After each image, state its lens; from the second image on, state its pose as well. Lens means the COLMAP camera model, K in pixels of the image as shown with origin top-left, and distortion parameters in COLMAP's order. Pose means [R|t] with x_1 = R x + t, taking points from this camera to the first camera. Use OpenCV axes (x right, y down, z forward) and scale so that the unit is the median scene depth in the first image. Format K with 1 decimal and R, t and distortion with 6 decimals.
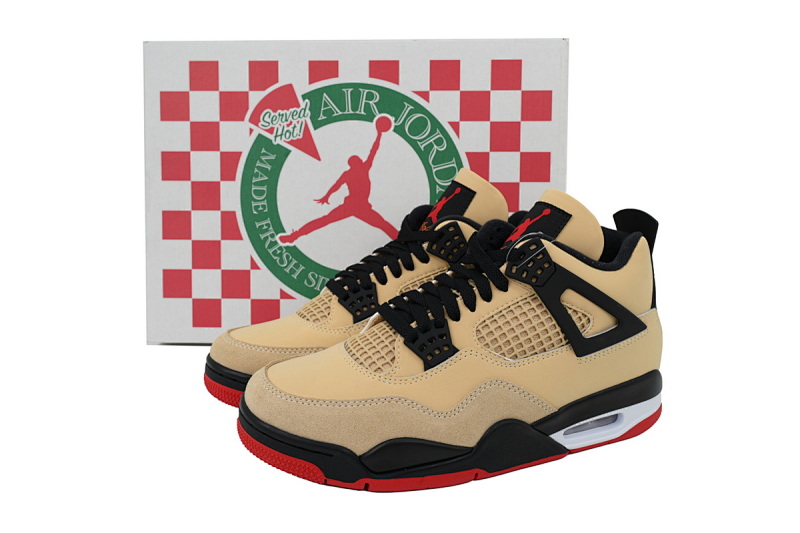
lens RADIAL K [[721.5, 0, 400.0], [0, 721.5, 266.5], [0, 0, 1]] dist [-0.003930, -0.003382]
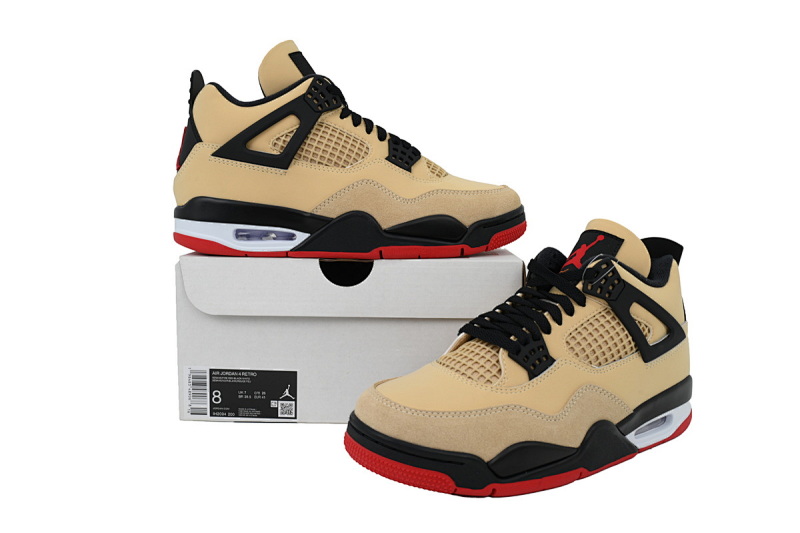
lens RADIAL K [[721.5, 0, 400.0], [0, 721.5, 266.5], [0, 0, 1]] dist [-0.003930, -0.003382]
pose [[0.972987, -0.019863, 0.230004, -0.389708], [0.043343, 0.994293, -0.097487, 0.070284], [-0.226755, 0.104823, 0.968295, -0.020568]]
